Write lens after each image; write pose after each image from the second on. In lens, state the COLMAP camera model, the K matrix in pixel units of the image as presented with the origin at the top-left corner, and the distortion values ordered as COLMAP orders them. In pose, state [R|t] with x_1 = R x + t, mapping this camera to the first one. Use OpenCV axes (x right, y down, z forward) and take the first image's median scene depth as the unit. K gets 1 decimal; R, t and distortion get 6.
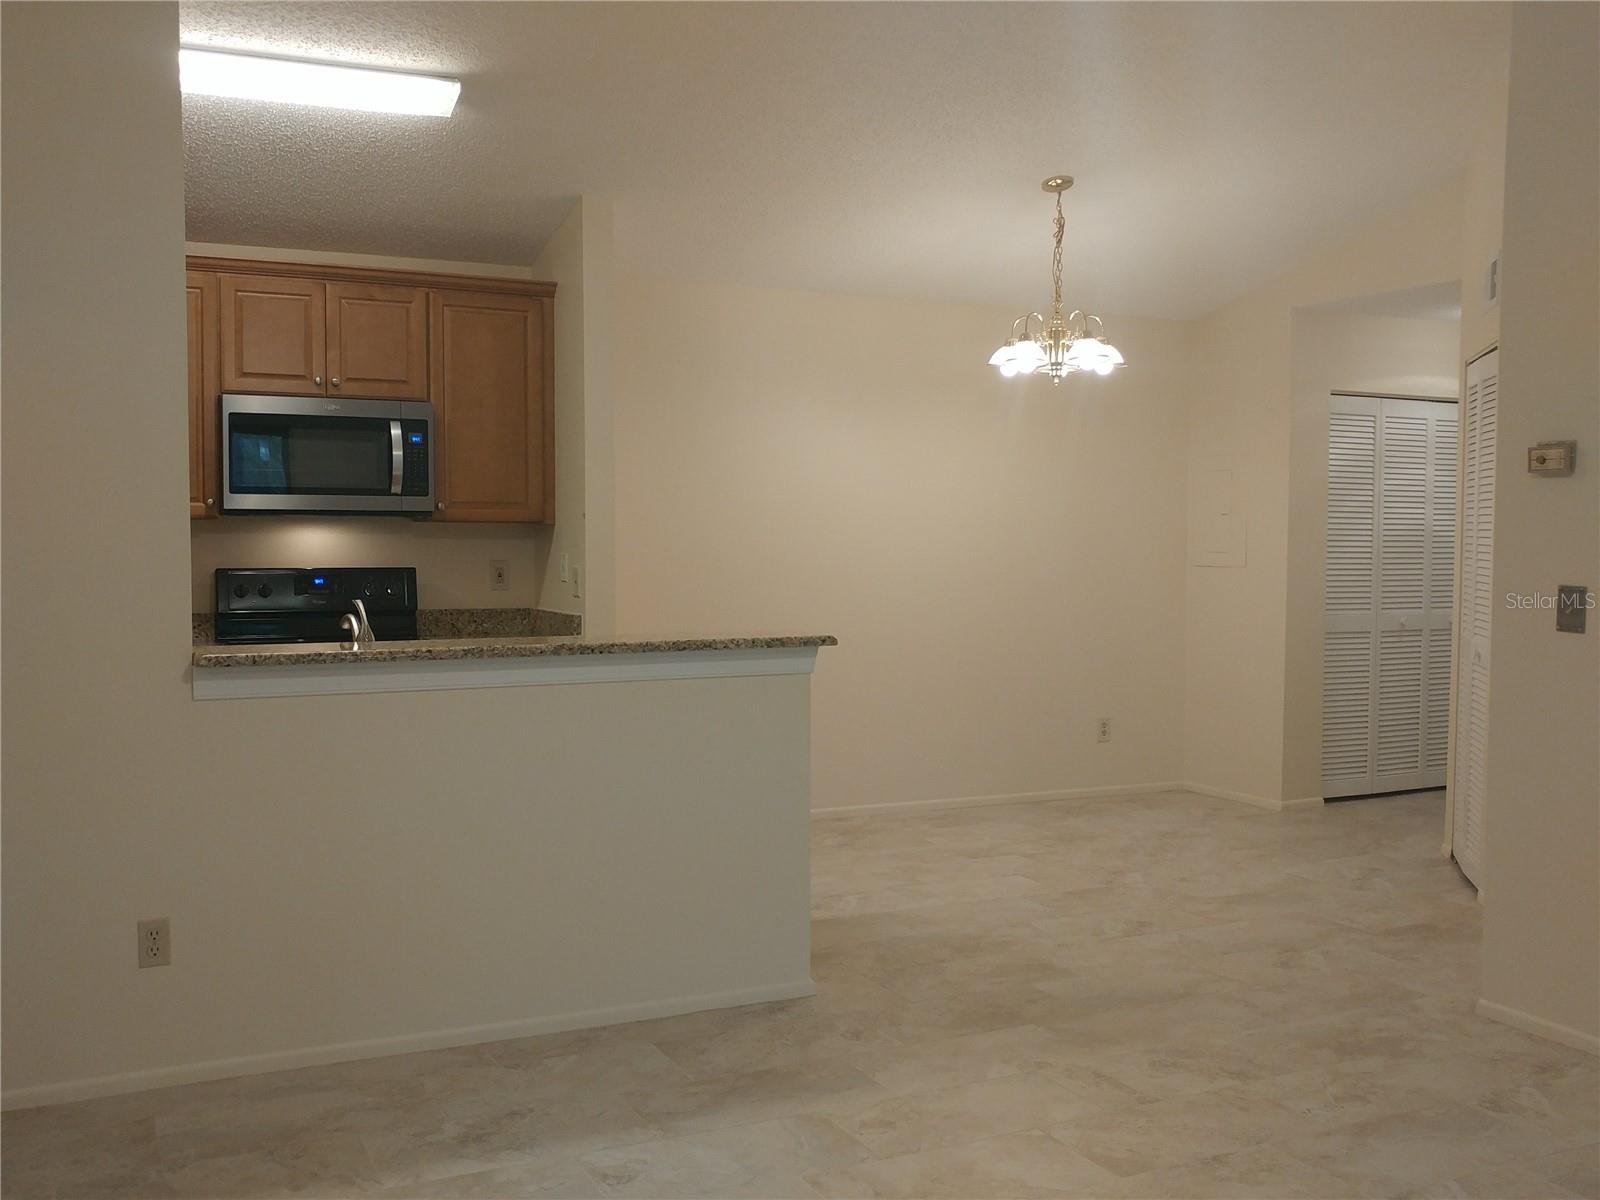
lens RADIAL K [[1542.8, 0, 800.0], [0, 1542.8, 600.0], [0, 0, 1]] dist [0.000578, -0.012366]
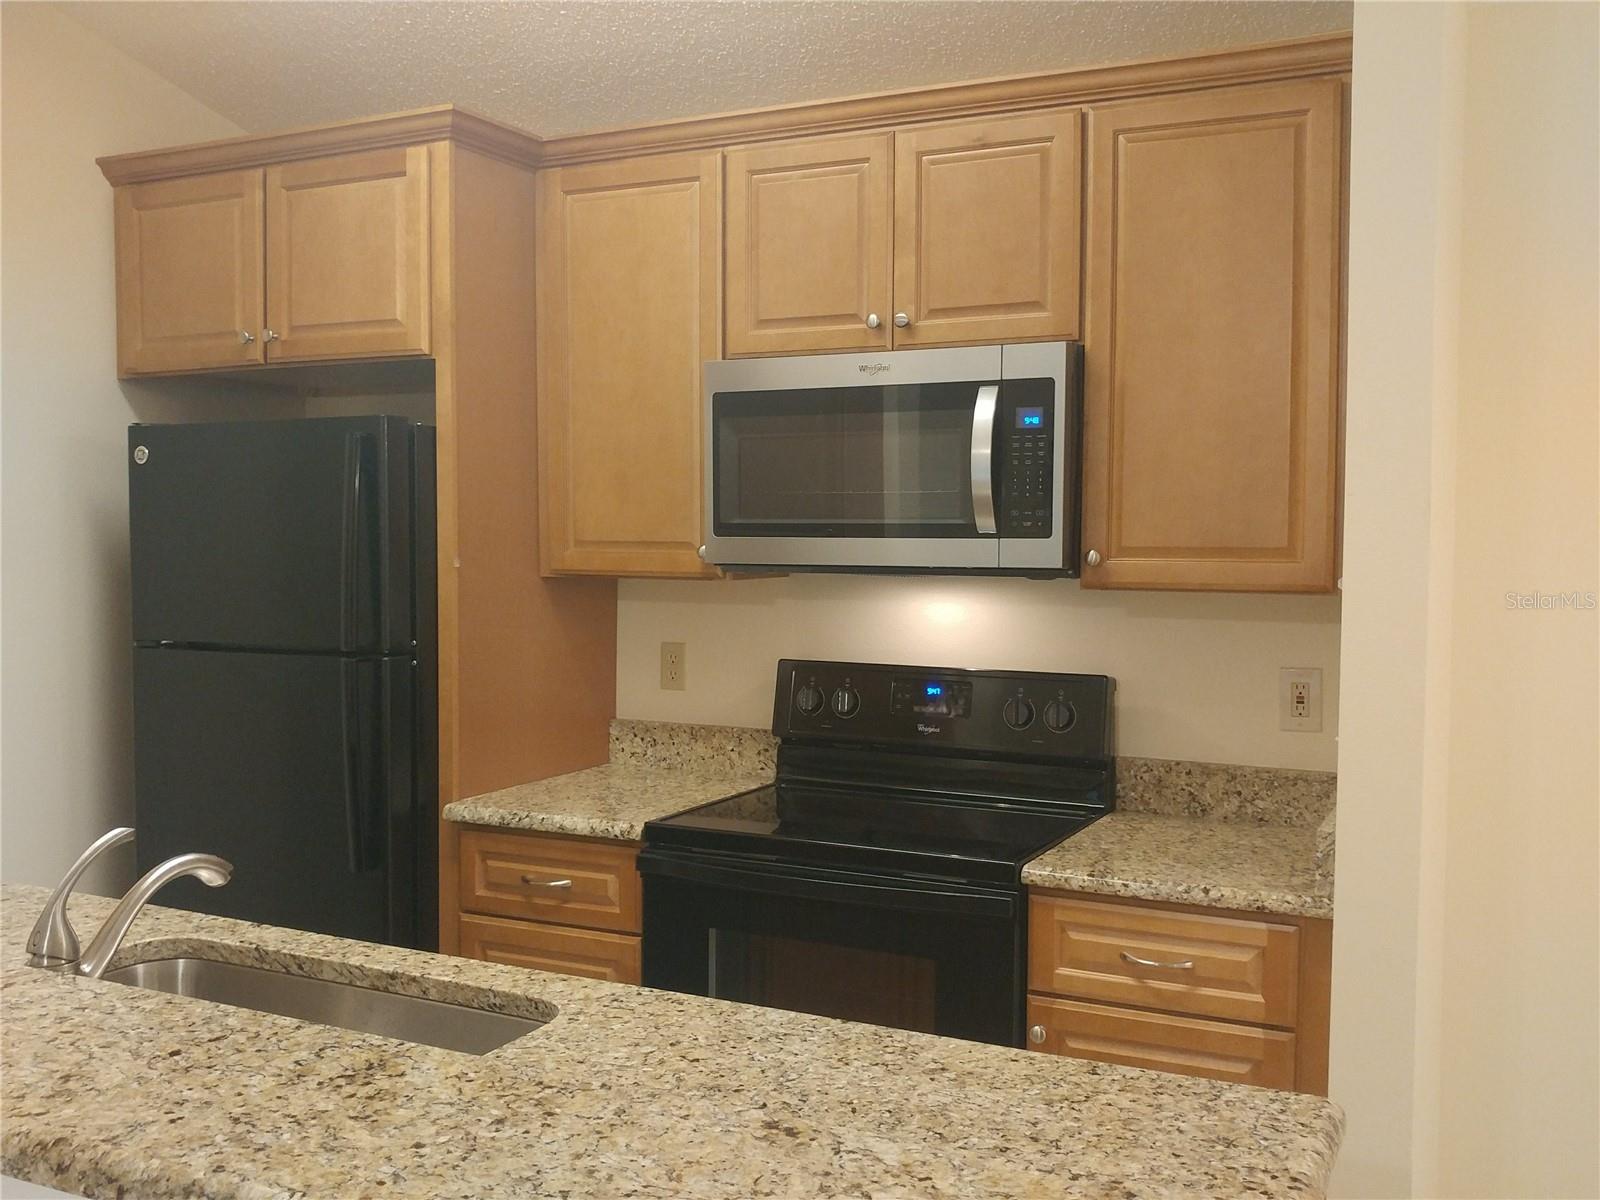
lens RADIAL K [[1542.8, 0, 800.0], [0, 1542.8, 600.0], [0, 0, 1]] dist [0.000578, -0.012366]
pose [[0.599419, 0.037038, -0.799578, 0.093798], [-0.034952, 0.999187, 0.020082, -0.053998], [0.799672, 0.015909, 0.600227, 0.641833]]
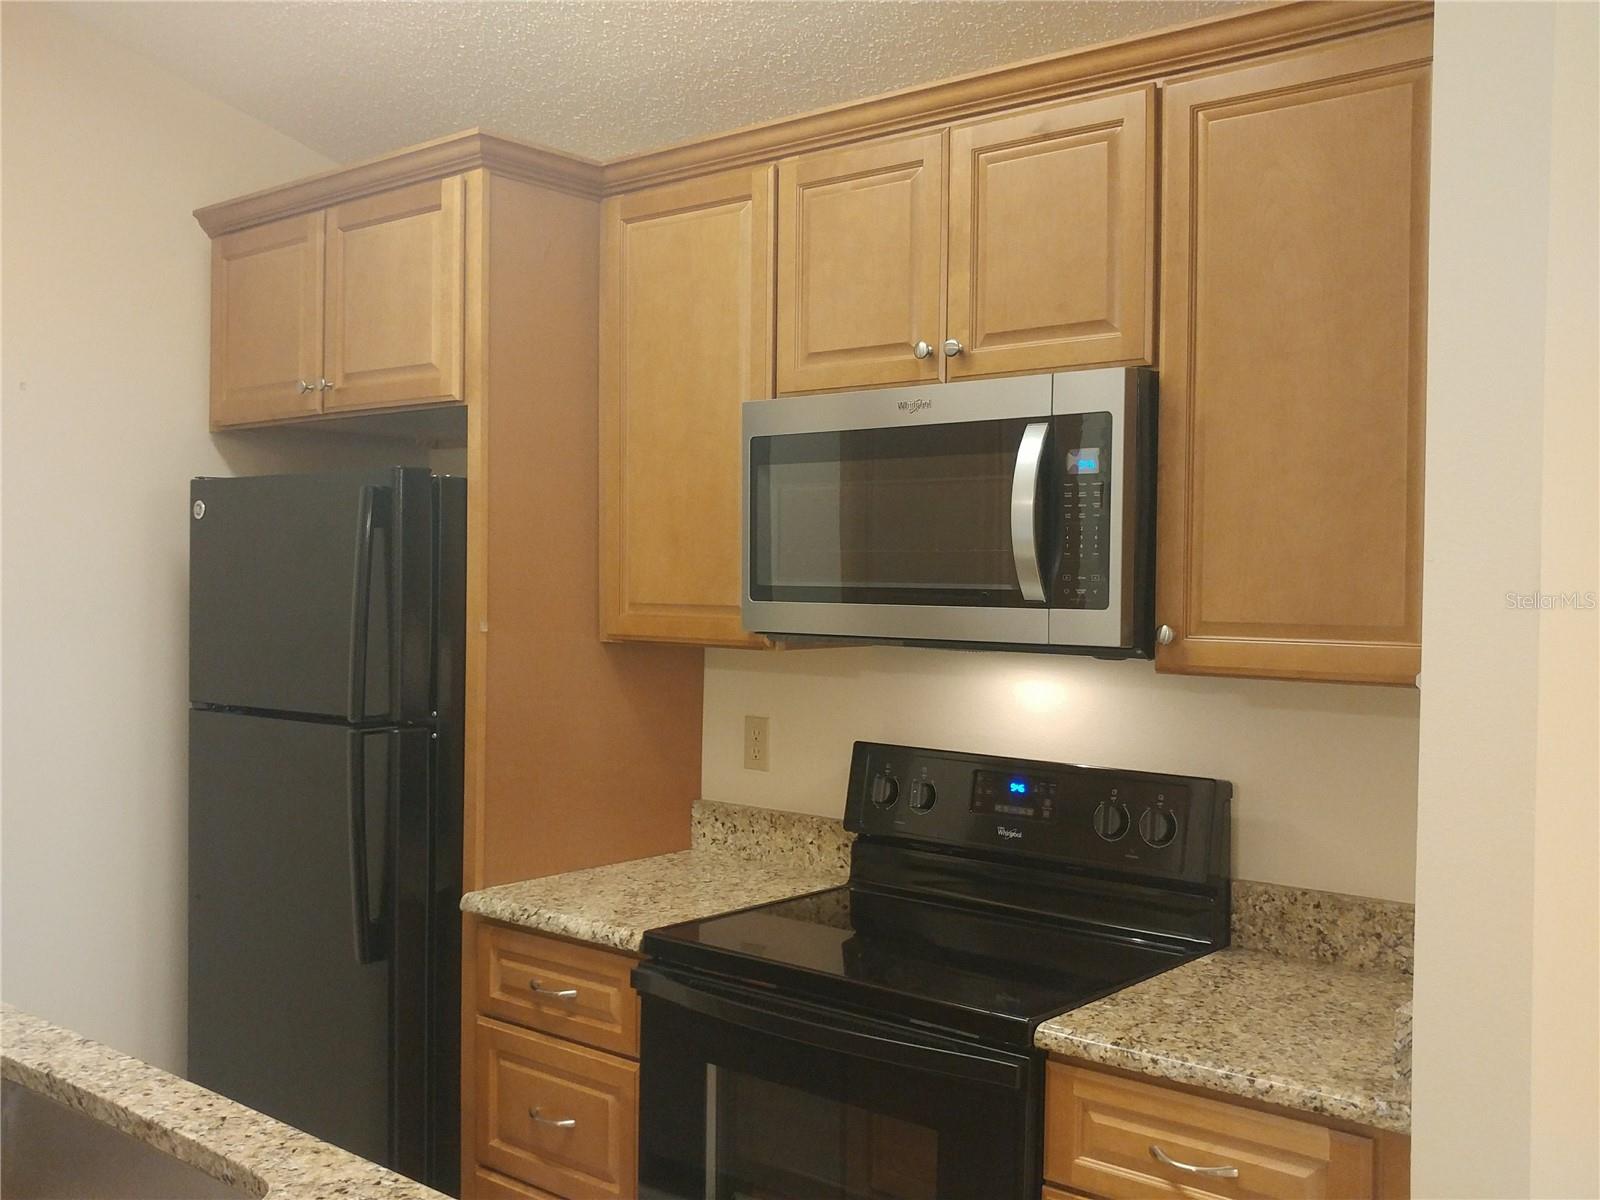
lens RADIAL K [[1556.9, 0, 796.8], [0, 1556.9, 584.2], [0, 0, 1]] dist [0.012256, -0.077534]
pose [[0.393764, 0.007578, -0.919180, 0.085461], [-0.046431, 0.998853, -0.011656, -0.064282], [0.918038, 0.047268, 0.393664, 0.763842]]
